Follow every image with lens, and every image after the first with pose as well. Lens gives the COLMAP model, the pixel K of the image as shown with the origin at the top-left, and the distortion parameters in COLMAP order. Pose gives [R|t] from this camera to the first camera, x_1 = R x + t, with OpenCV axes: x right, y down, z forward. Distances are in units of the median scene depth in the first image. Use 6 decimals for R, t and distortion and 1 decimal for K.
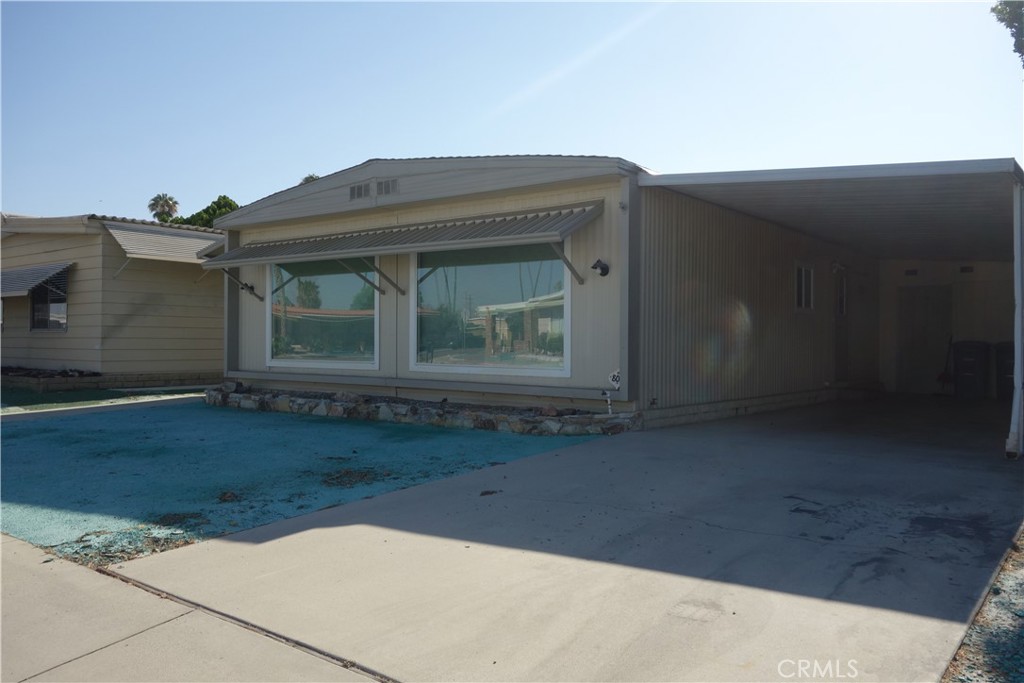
lens RADIAL K [[809.0, 0, 513.7], [0, 809.0, 340.5], [0, 0, 1]] dist [0.010625, -0.003234]
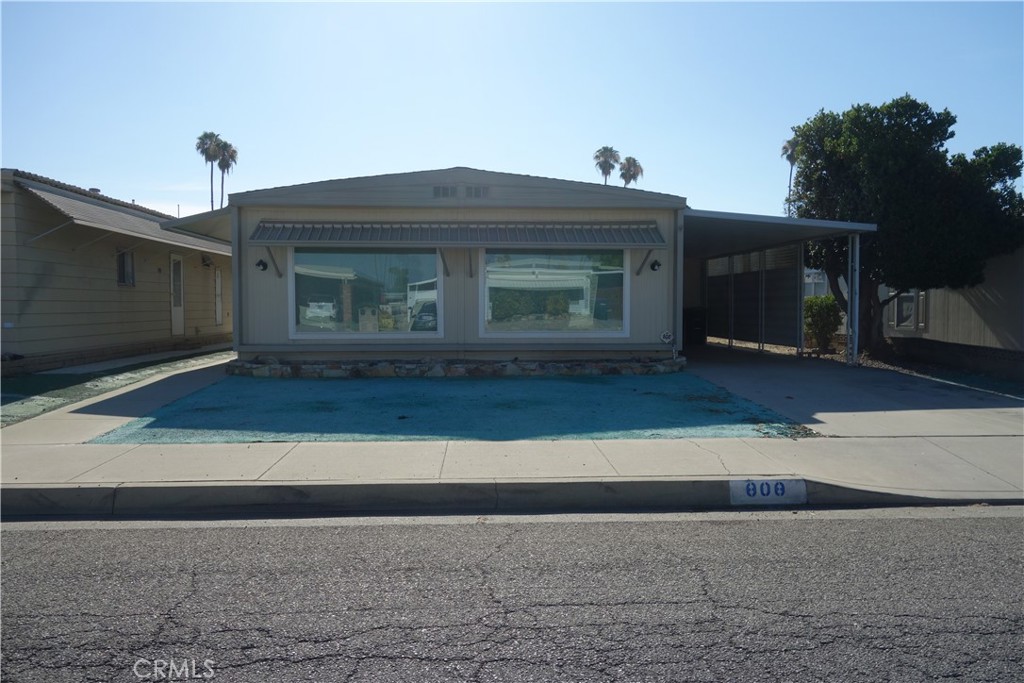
lens RADIAL K [[809.0, 0, 513.7], [0, 809.0, 340.5], [0, 0, 1]] dist [0.010625, -0.003234]
pose [[0.750608, -0.037569, 0.659678, -0.936872], [0.005711, 0.998714, 0.050378, -0.021977], [-0.660723, -0.034047, 0.749858, 0.013534]]
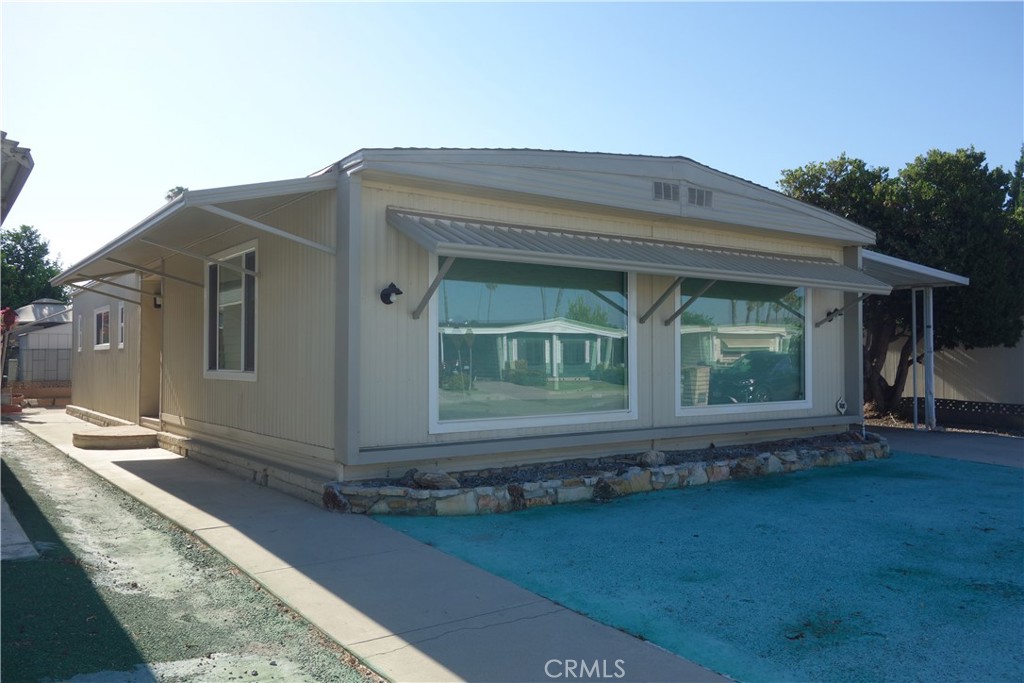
lens RADIAL K [[809.0, 0, 513.7], [0, 809.0, 340.5], [0, 0, 1]] dist [0.010625, -0.003234]
pose [[0.277730, 0.014672, 0.960547, -0.993366], [0.004841, 0.999849, -0.016672, -0.028513], [-0.960647, 0.009281, 0.277617, 0.940295]]
